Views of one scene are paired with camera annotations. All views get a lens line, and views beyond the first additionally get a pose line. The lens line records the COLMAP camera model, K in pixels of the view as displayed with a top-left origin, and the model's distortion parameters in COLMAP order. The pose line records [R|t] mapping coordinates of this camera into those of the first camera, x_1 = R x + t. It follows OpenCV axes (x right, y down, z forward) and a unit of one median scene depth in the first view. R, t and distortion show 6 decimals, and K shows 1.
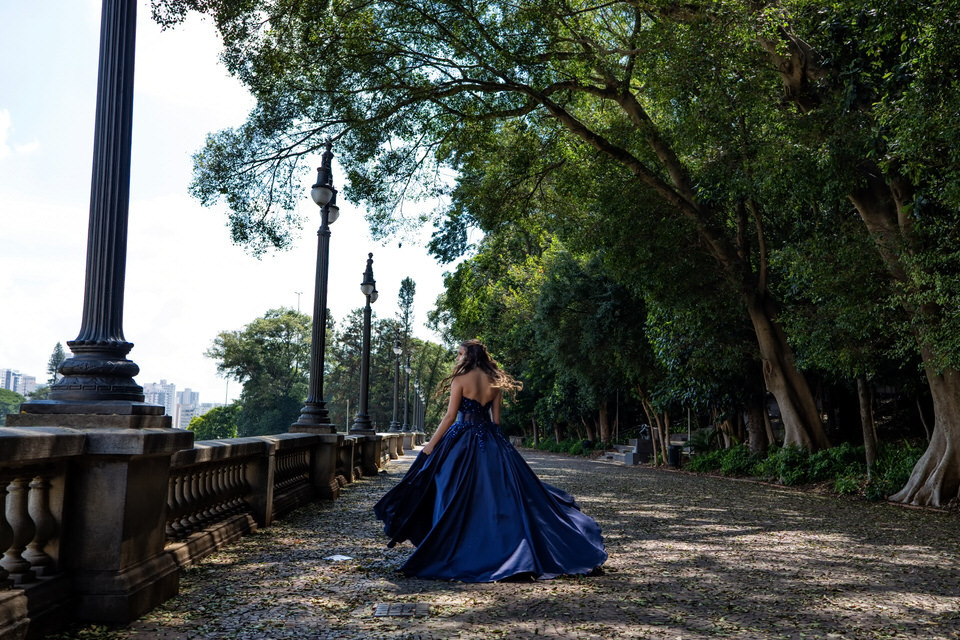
lens RADIAL K [[959.9, 0, 480.0], [0, 959.9, 320.0], [0, 0, 1]] dist [0.066546, 0.011486]
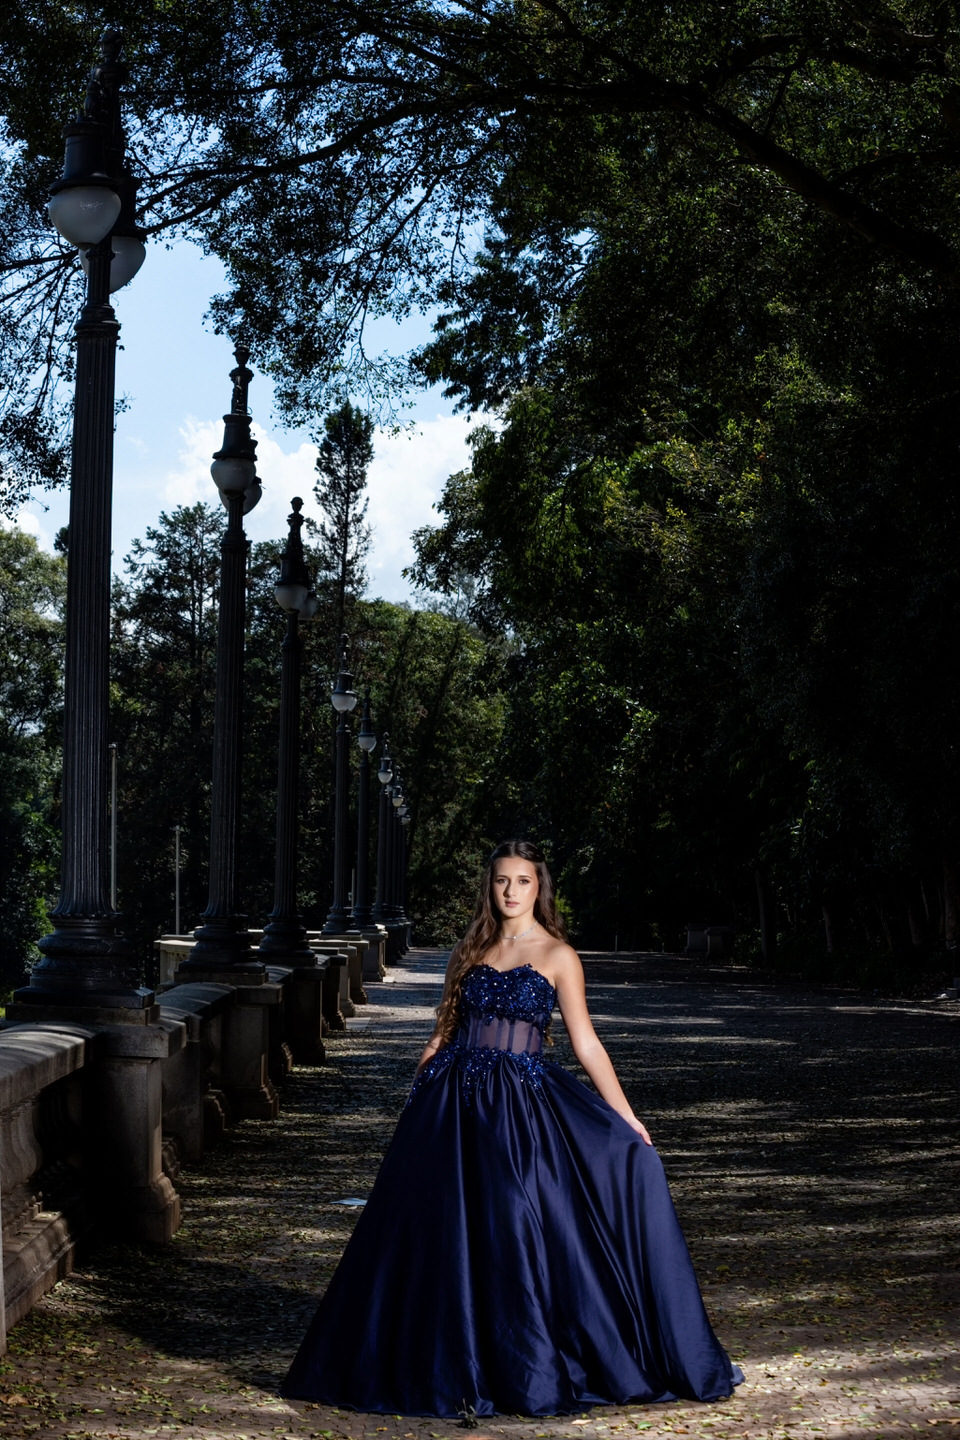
lens RADIAL K [[3675.3, 0, 447.5], [0, 3675.3, 679.9], [0, 0, 1]] dist [-1.213797, 2.570743]
pose [[0.999161, -0.009040, -0.039941, 0.002847], [0.011437, 0.998120, 0.060220, -0.042633], [0.039321, -0.060626, 0.997386, -0.235695]]
